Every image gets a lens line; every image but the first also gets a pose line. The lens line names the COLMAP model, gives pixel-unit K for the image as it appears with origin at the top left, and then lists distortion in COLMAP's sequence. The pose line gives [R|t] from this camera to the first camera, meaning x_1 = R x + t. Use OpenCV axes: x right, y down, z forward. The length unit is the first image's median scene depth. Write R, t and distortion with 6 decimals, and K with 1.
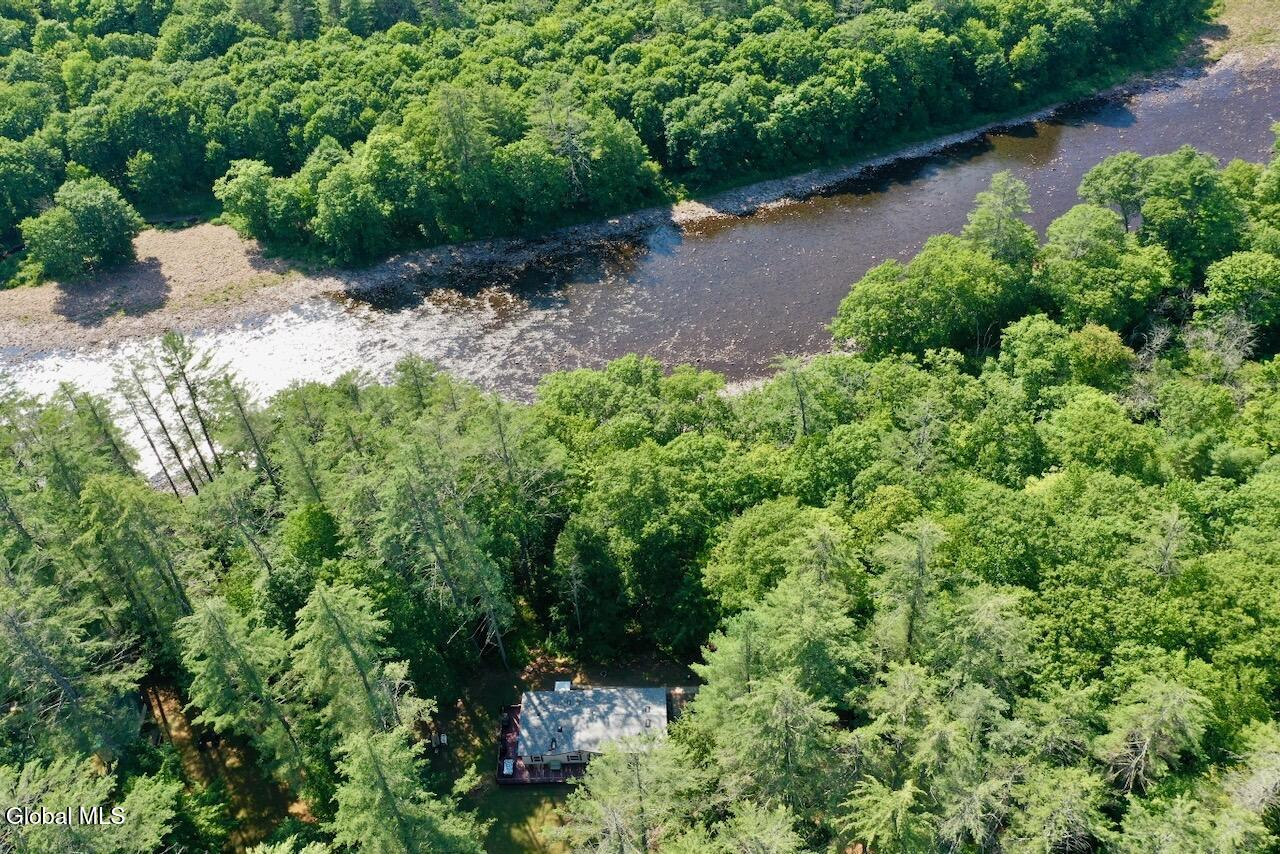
lens RADIAL K [[1000.7, 0, 630.7], [0, 1000.7, 430.4], [0, 0, 1]] dist [0.008384, -0.014958]
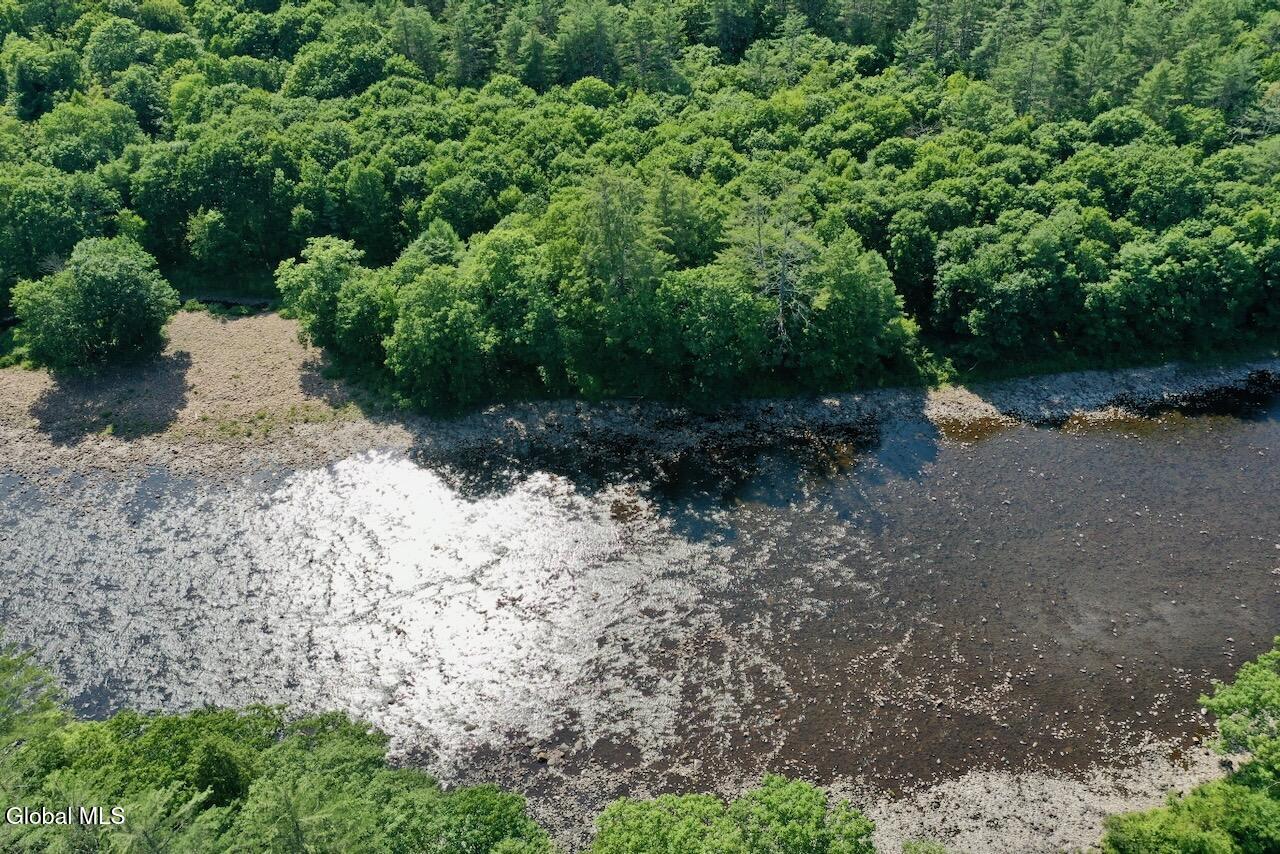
lens RADIAL K [[1000.7, 0, 639.0], [0, 1000.7, 427.3], [0, 0, 1]] dist [0.008384, -0.014958]
pose [[0.967143, 0.164154, -0.194133, -0.008966], [-0.177770, 0.982544, -0.054810, -0.133008], [0.181747, 0.087520, 0.979443, 0.340880]]
